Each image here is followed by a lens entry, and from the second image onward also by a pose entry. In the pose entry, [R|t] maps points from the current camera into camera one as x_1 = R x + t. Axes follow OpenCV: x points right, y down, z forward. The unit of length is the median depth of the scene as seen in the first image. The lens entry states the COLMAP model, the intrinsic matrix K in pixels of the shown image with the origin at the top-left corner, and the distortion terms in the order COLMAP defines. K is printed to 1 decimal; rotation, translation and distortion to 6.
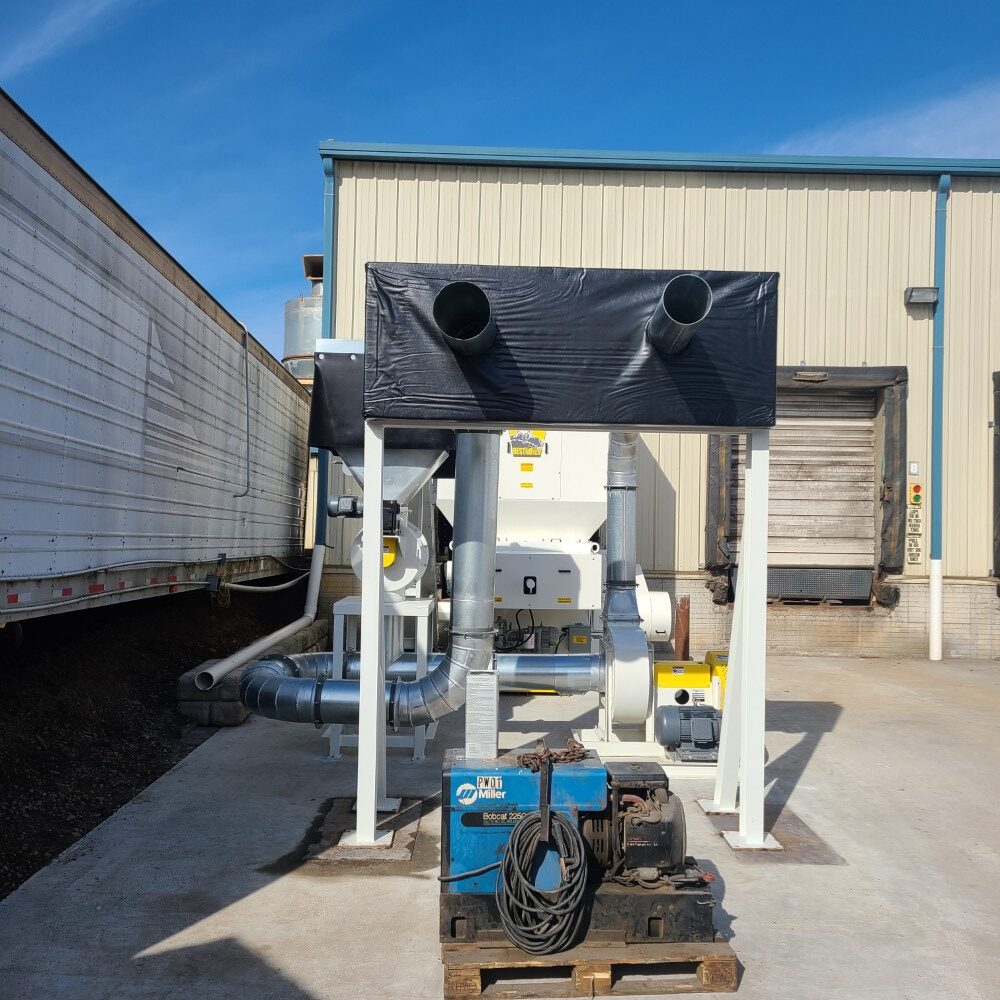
lens RADIAL K [[949.5, 0, 500.7], [0, 949.5, 499.1], [0, 0, 1]] dist [0.025903, 0.000000]
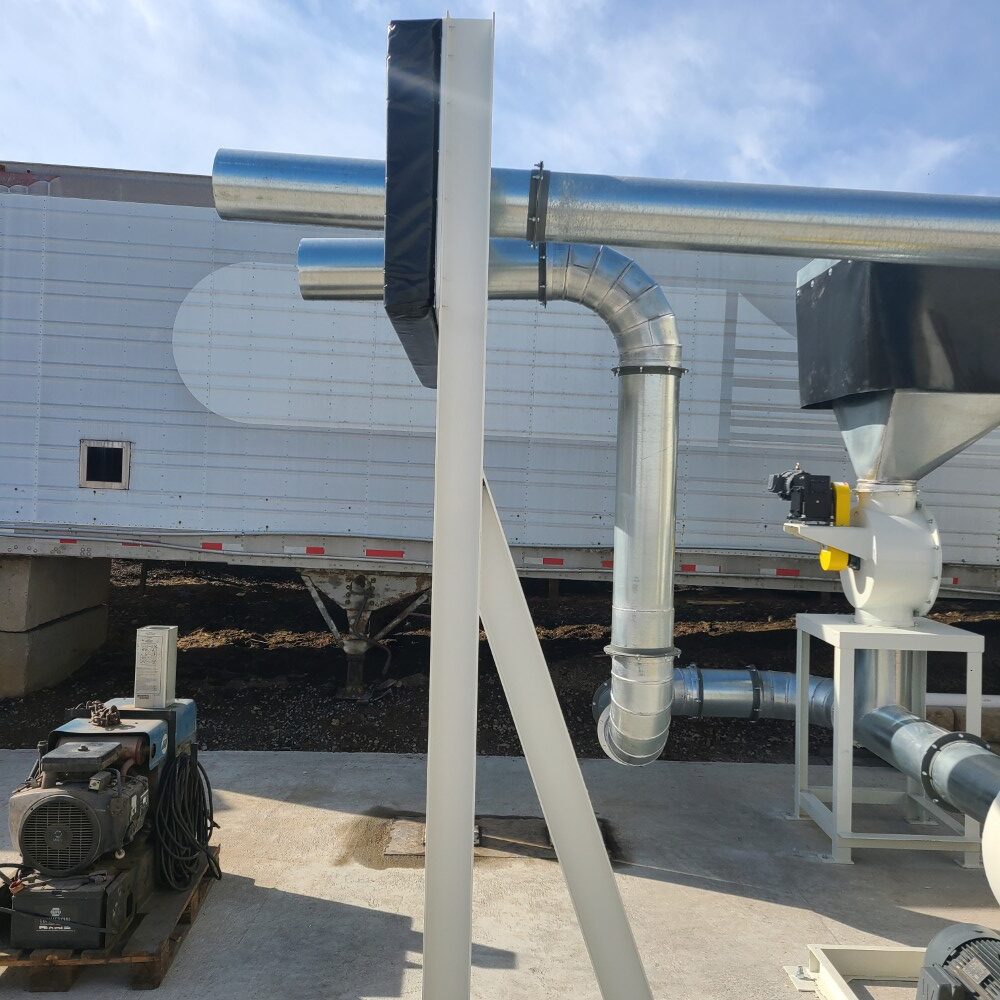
lens RADIAL K [[949.5, 0, 499.3], [0, 949.5, 496.7], [0, 0, 1]] dist [0.025903, 0.000000]
pose [[0.040862, -0.009929, -0.999115, 0.834543], [-0.004516, 0.999939, -0.010122, 0.039973], [0.999155, 0.004926, 0.040815, 1.067003]]
